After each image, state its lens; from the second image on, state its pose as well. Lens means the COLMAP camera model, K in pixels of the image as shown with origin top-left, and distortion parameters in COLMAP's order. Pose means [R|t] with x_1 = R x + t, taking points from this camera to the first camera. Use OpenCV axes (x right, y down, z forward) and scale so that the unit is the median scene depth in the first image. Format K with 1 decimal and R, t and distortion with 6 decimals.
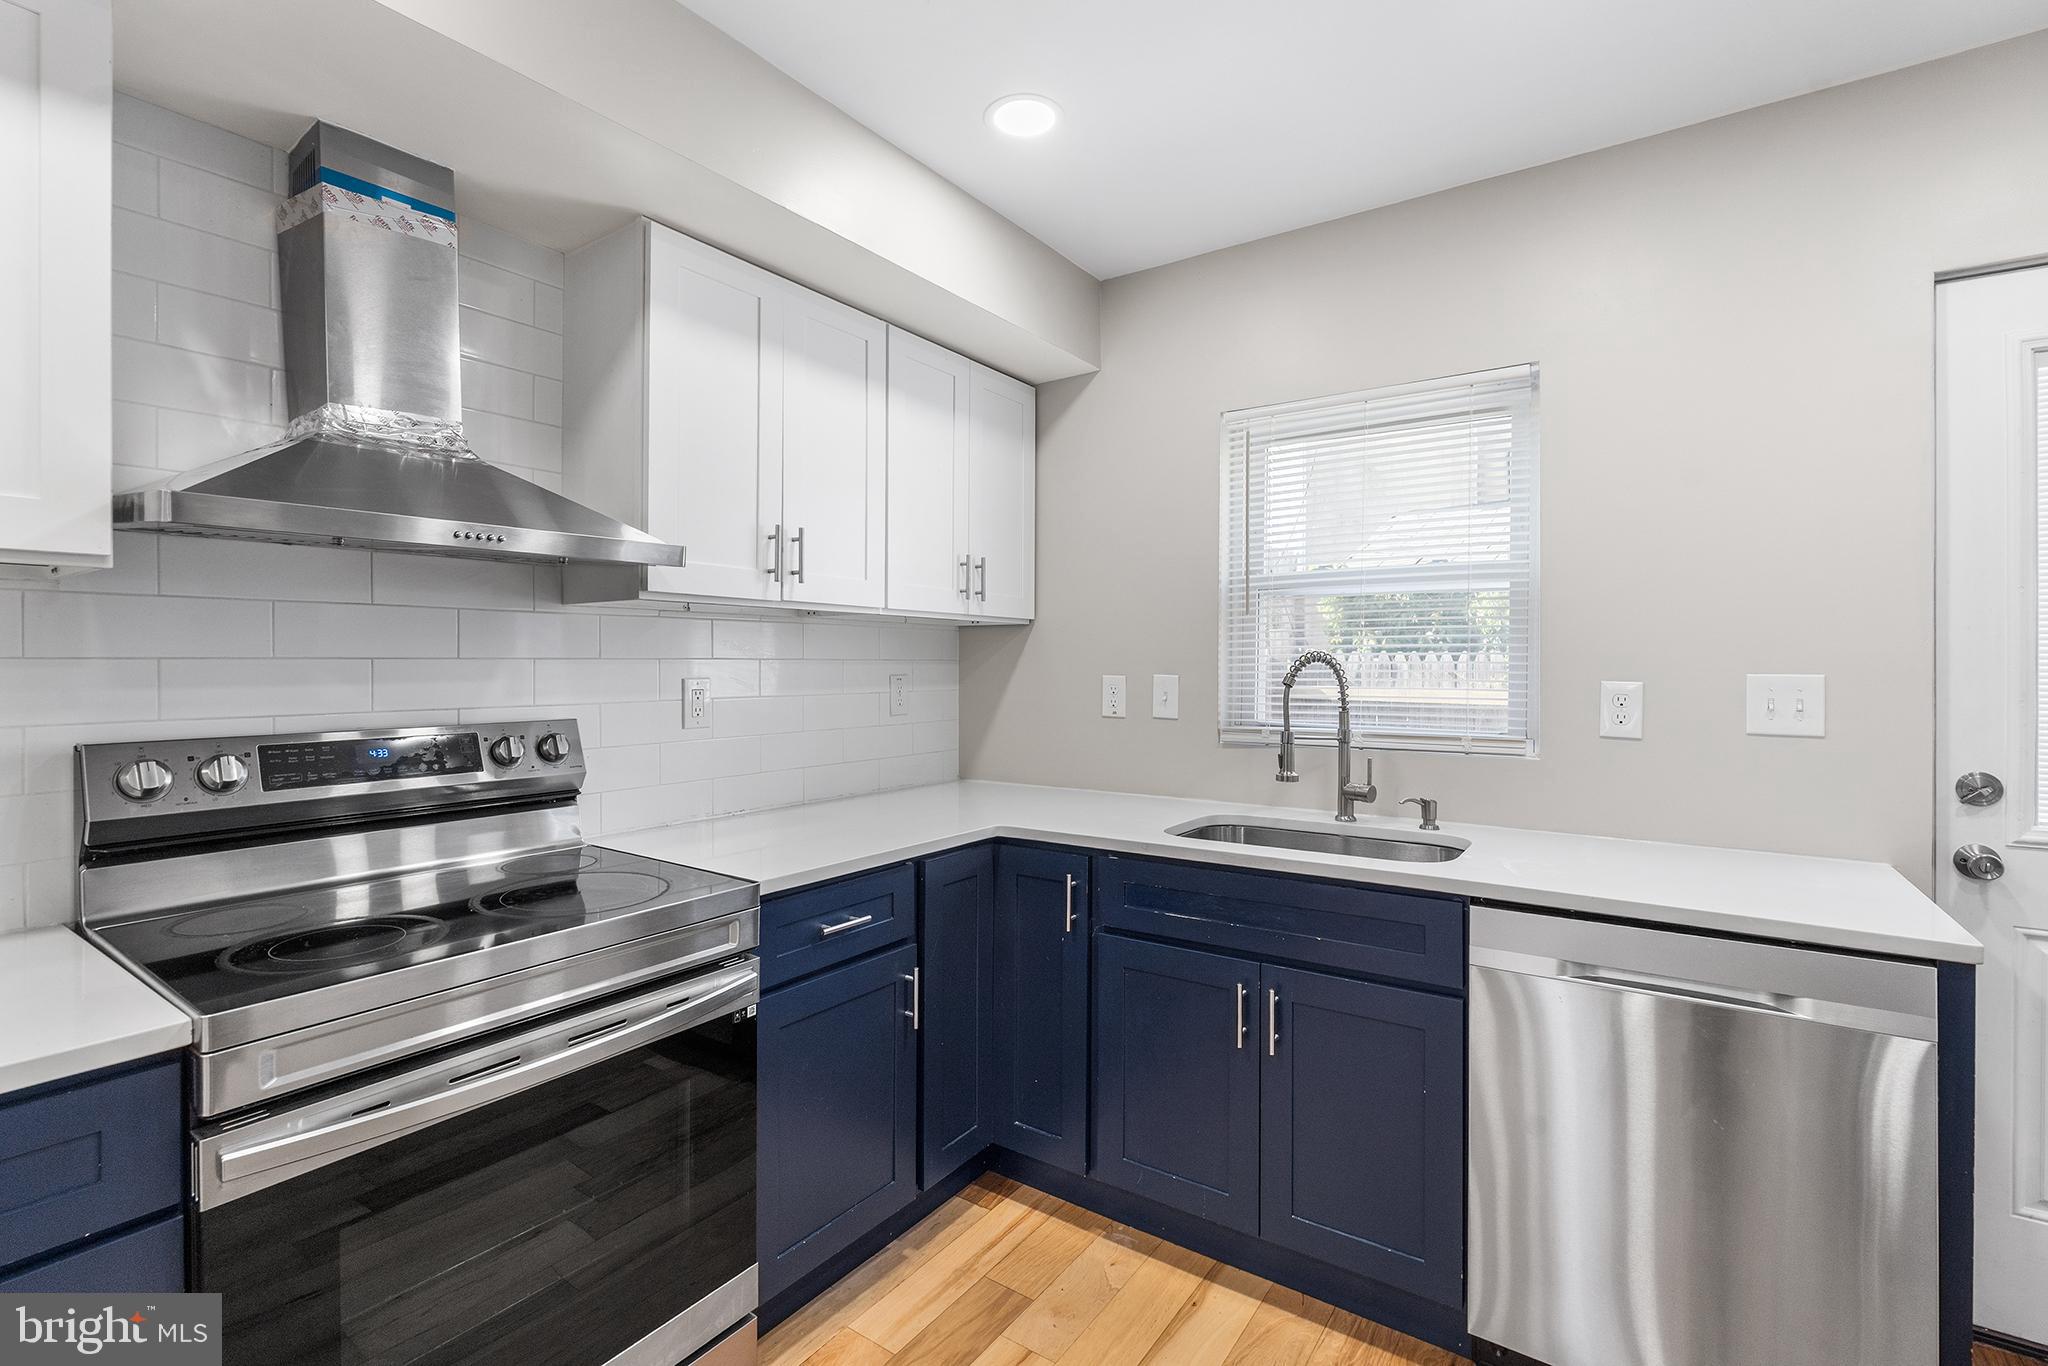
lens RADIAL K [[917.5, 0, 1027.9], [0, 917.5, 665.1], [0, 0, 1]] dist [-0.004880, 0.000027]
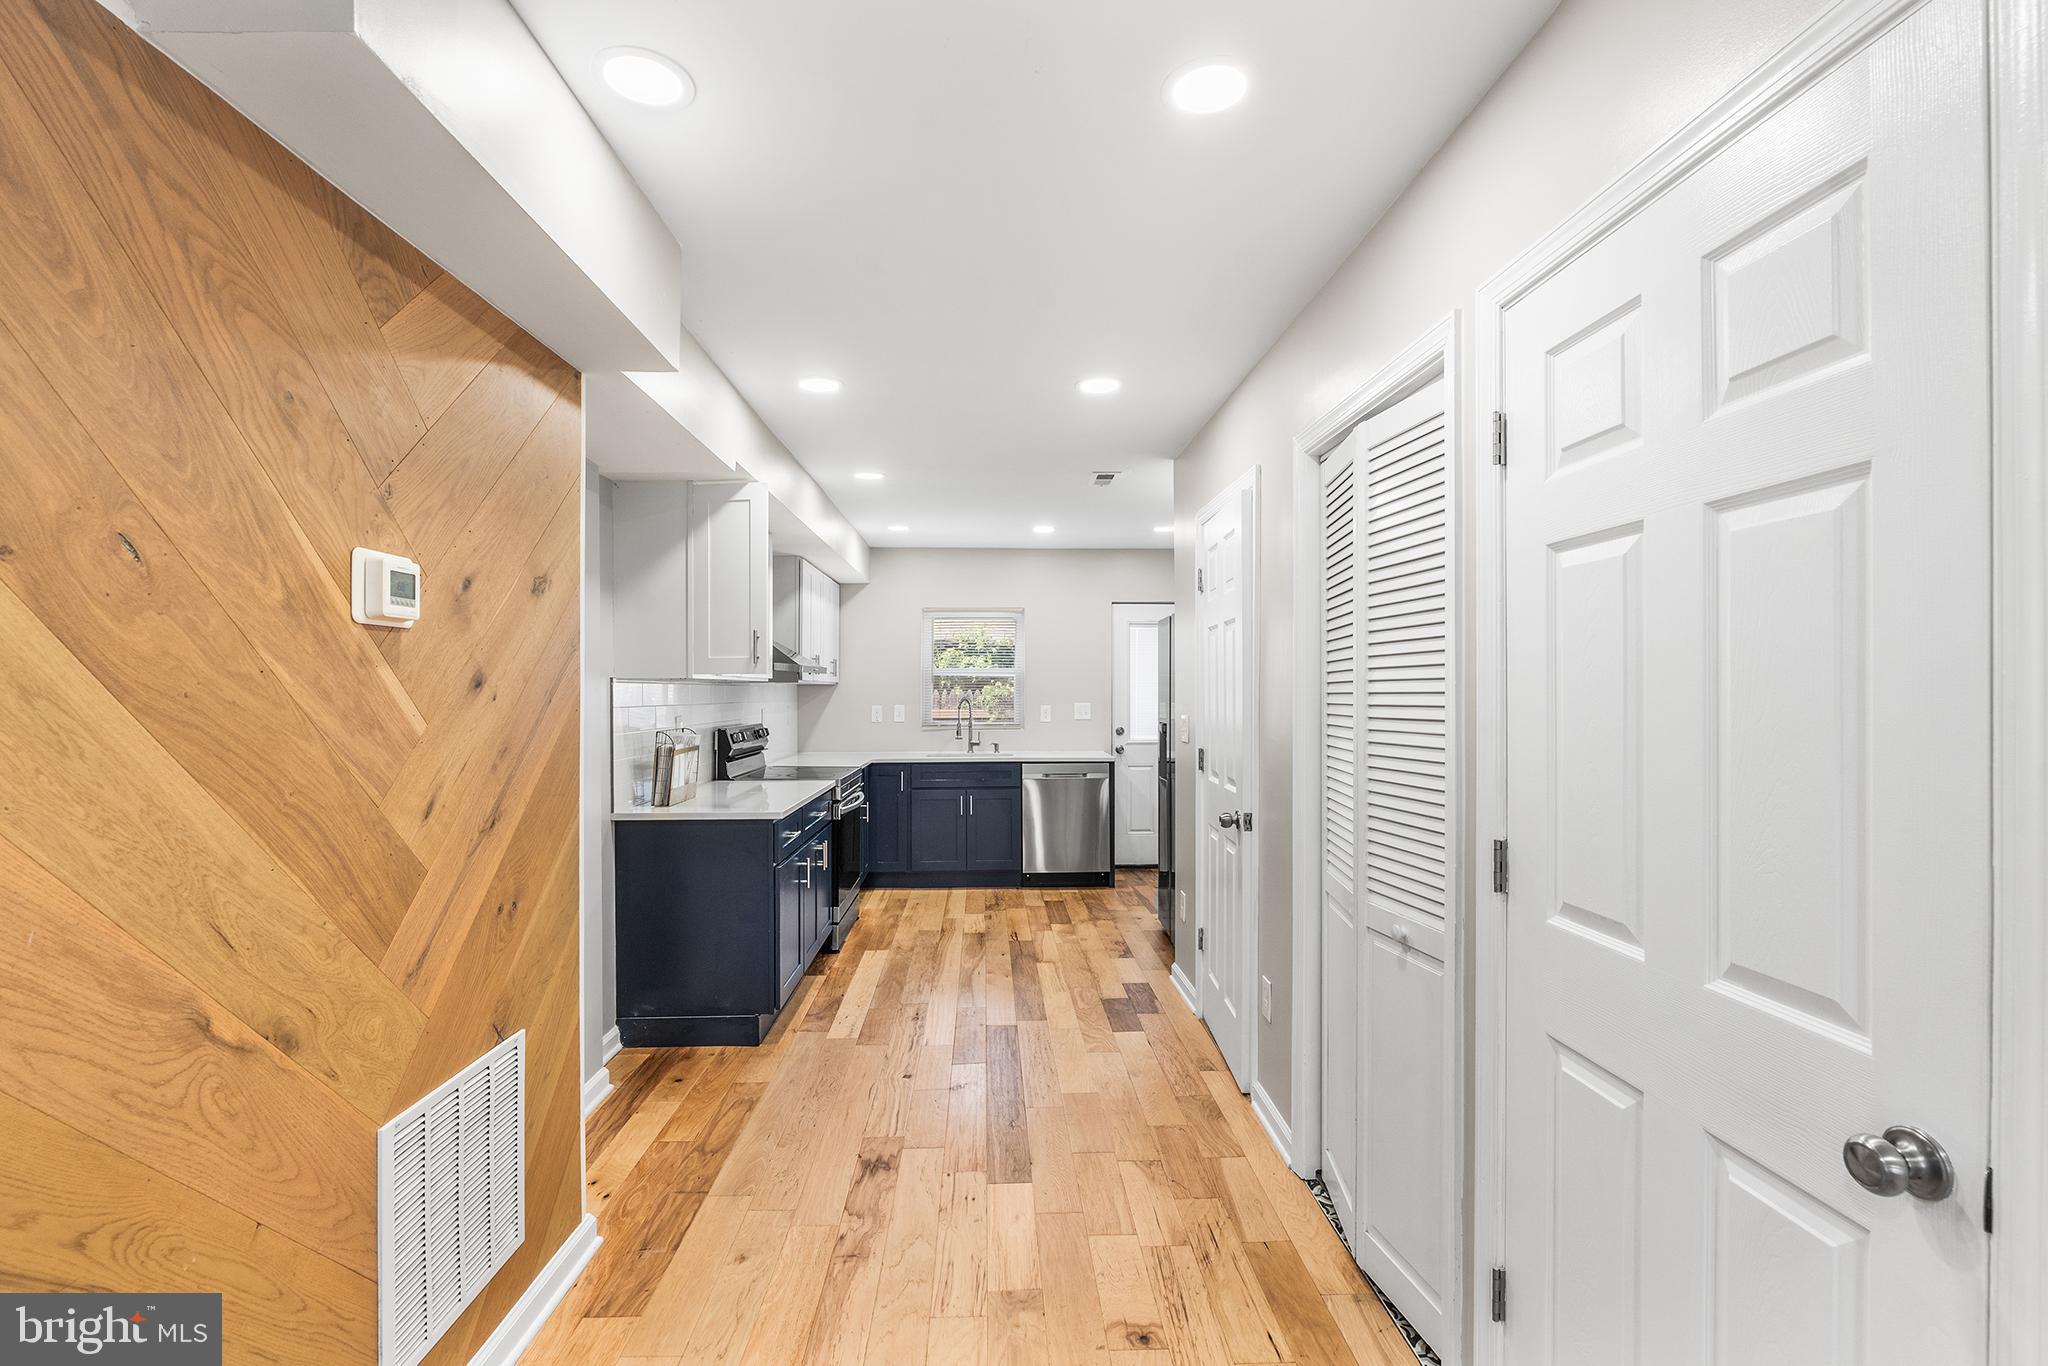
lens RADIAL K [[904.9, 0, 1024.0], [0, 904.9, 683.0], [0, 0, 1]] dist [-0.001453, 0.000001]
pose [[0.794867, 0.003660, 0.606772, -1.516966], [0.002397, 0.999955, -0.009173, -0.037113], [-0.606779, 0.008745, 0.794823, -1.693674]]
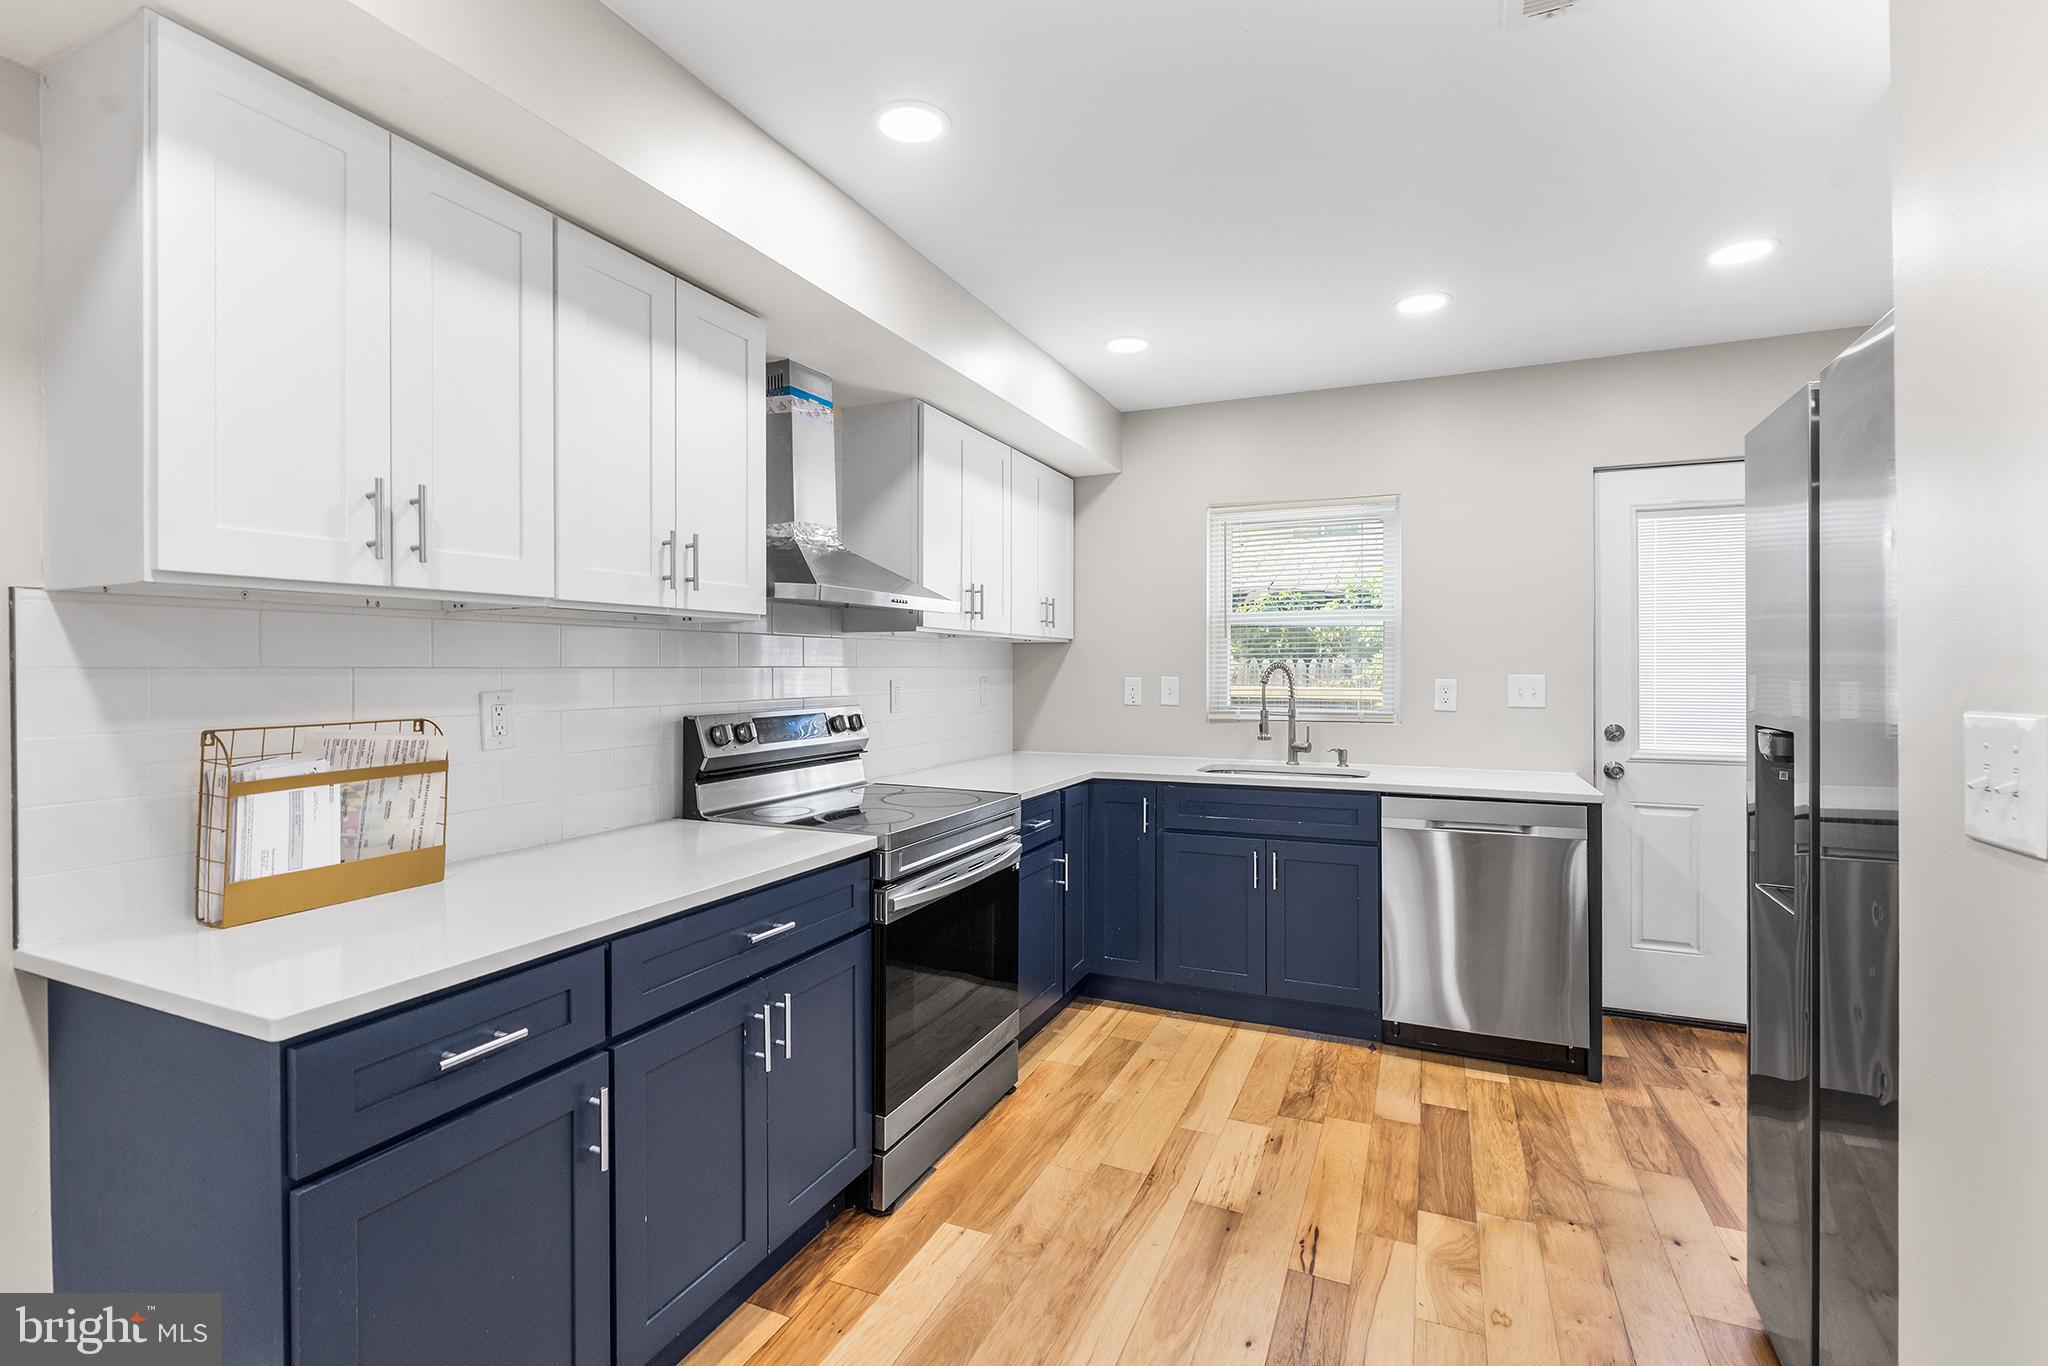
lens RADIAL K [[917.5, 0, 1027.9], [0, 917.5, 665.1], [0, 0, 1]] dist [-0.004880, 0.000027]
pose [[0.981572, -0.000949, 0.191089, -0.498349], [0.001691, 0.999992, -0.003723, -0.004260], [-0.191084, 0.003977, 0.981566, -0.603281]]
